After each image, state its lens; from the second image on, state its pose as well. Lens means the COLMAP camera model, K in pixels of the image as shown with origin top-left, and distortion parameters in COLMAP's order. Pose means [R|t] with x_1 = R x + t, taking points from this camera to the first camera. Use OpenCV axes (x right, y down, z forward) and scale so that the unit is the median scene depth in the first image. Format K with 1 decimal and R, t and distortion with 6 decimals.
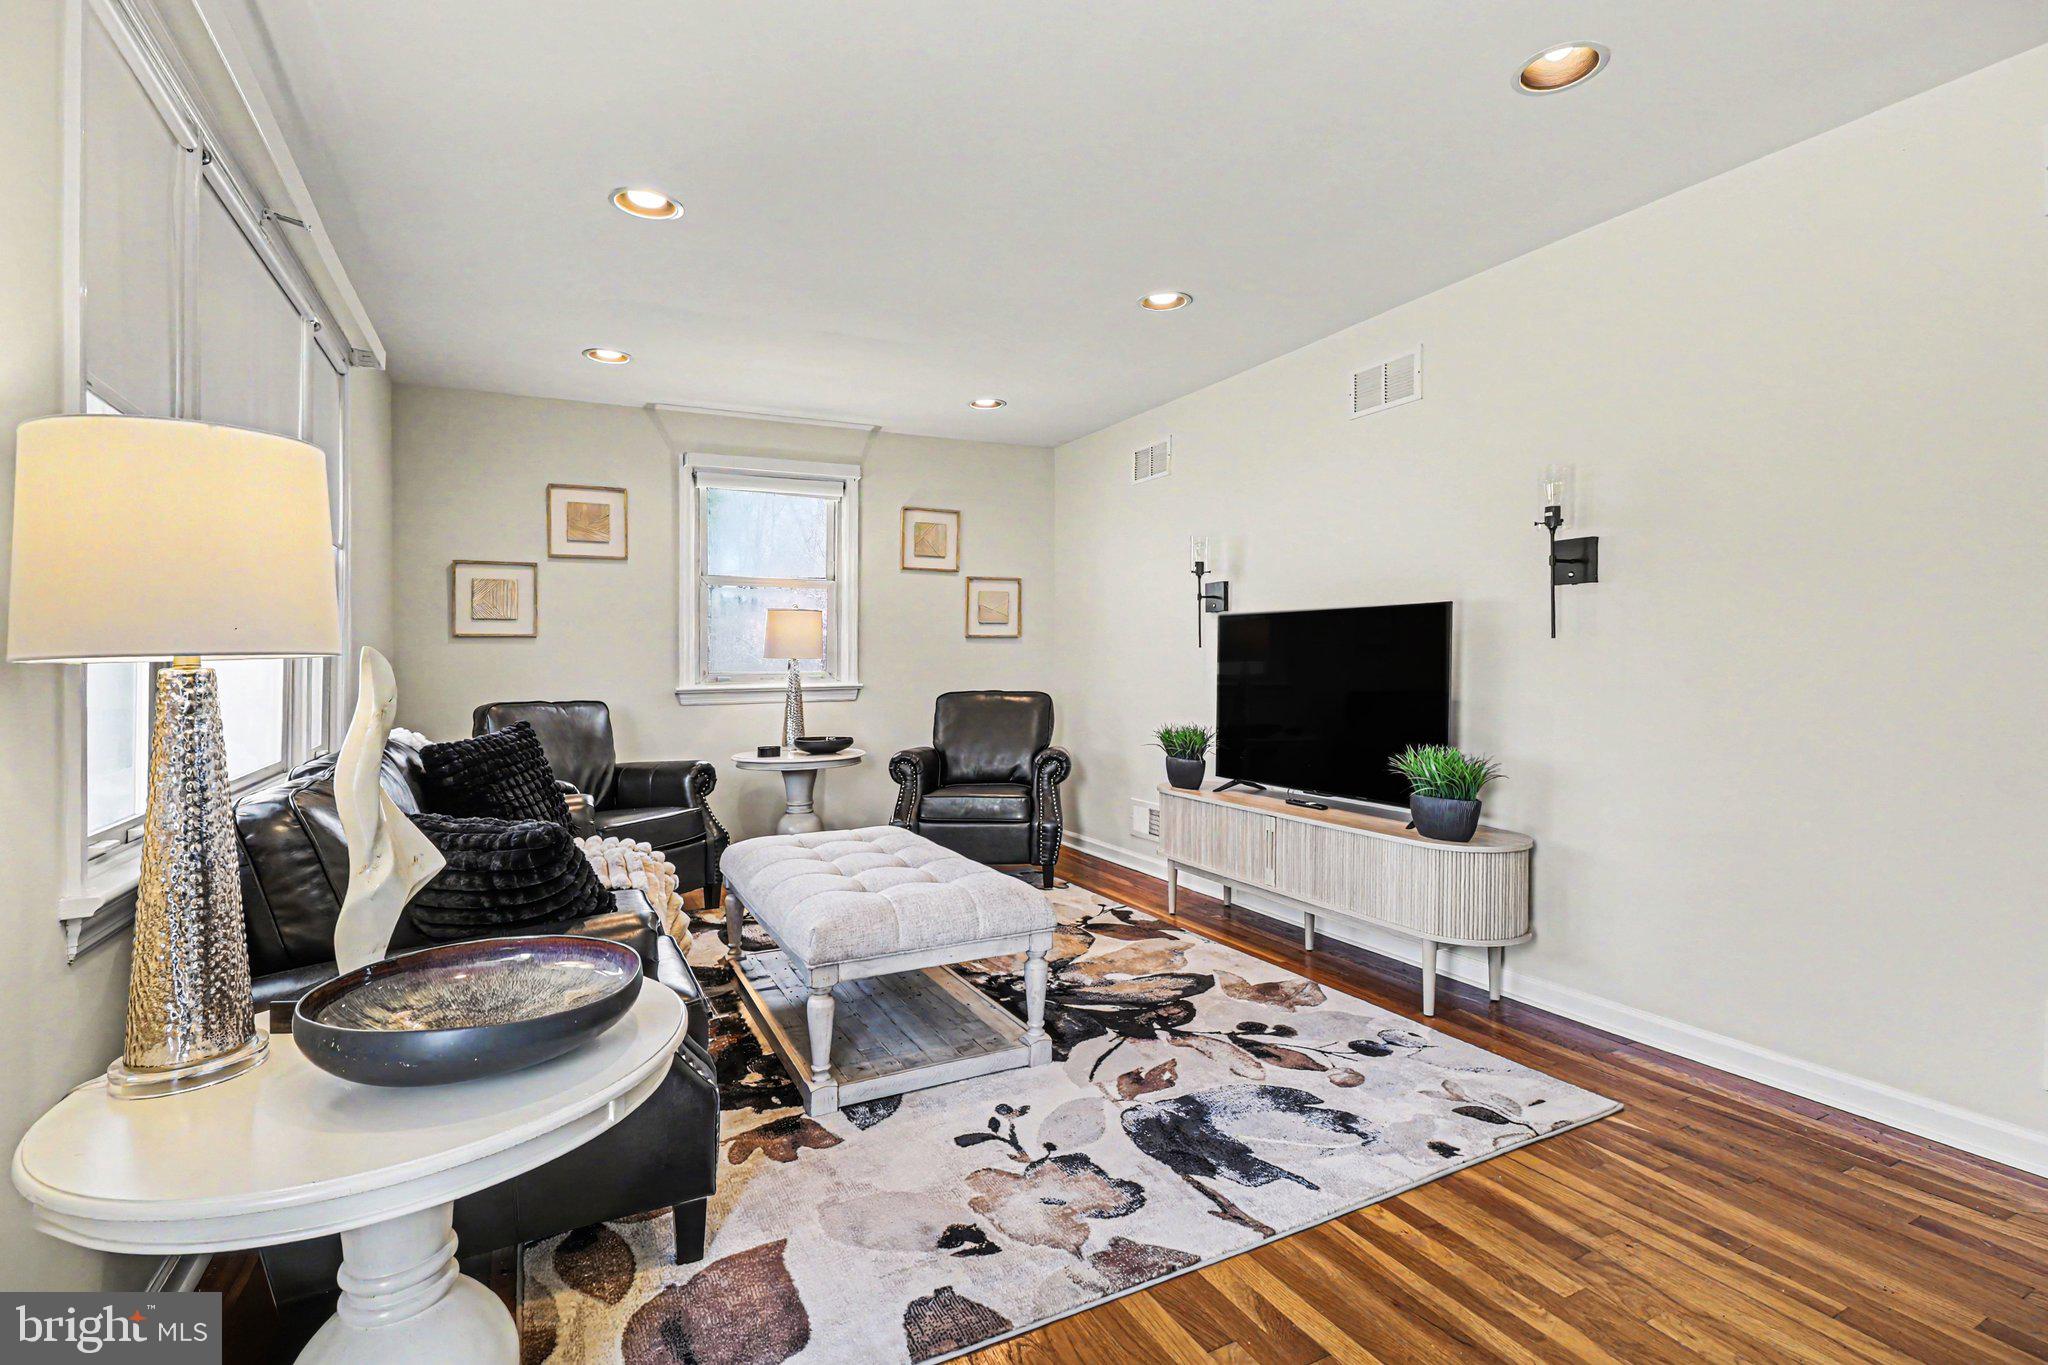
lens RADIAL K [[943.2, 0, 1027.6], [0, 943.2, 678.6], [0, 0, 1]] dist [-0.000717, -0.010631]
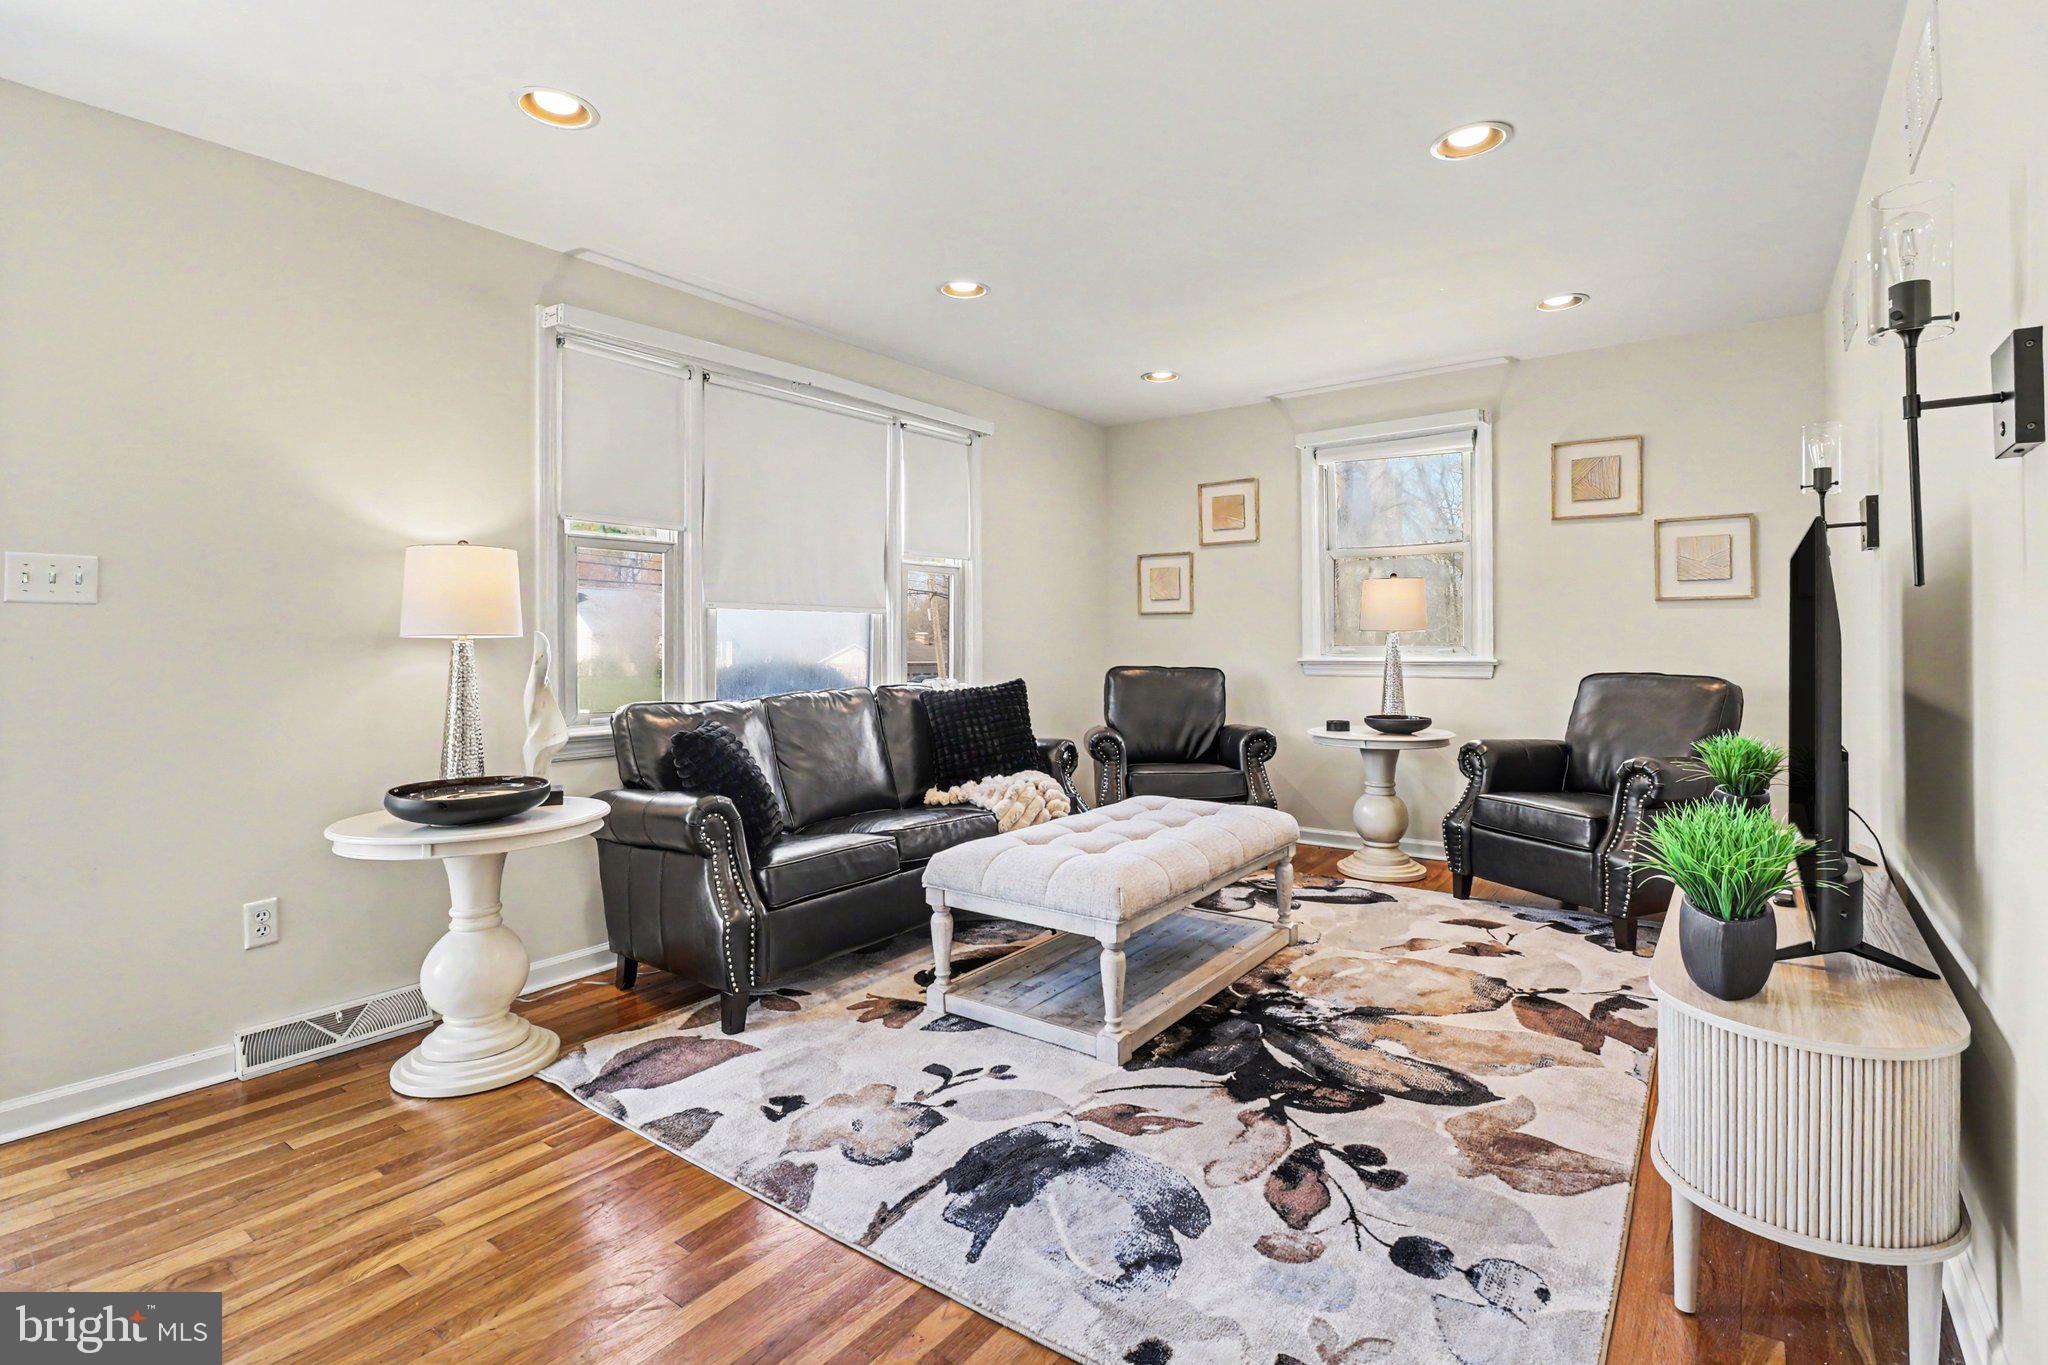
lens RADIAL K [[955.8, 0, 1056.7], [0, 955.8, 625.6], [0, 0, 1]] dist [-0.005338, -0.000558]
pose [[0.464279, -0.006105, -0.885668, 0.705673], [-0.013937, 0.999802, -0.014198, -0.012604], [0.885579, 0.018935, 0.464102, 0.420039]]
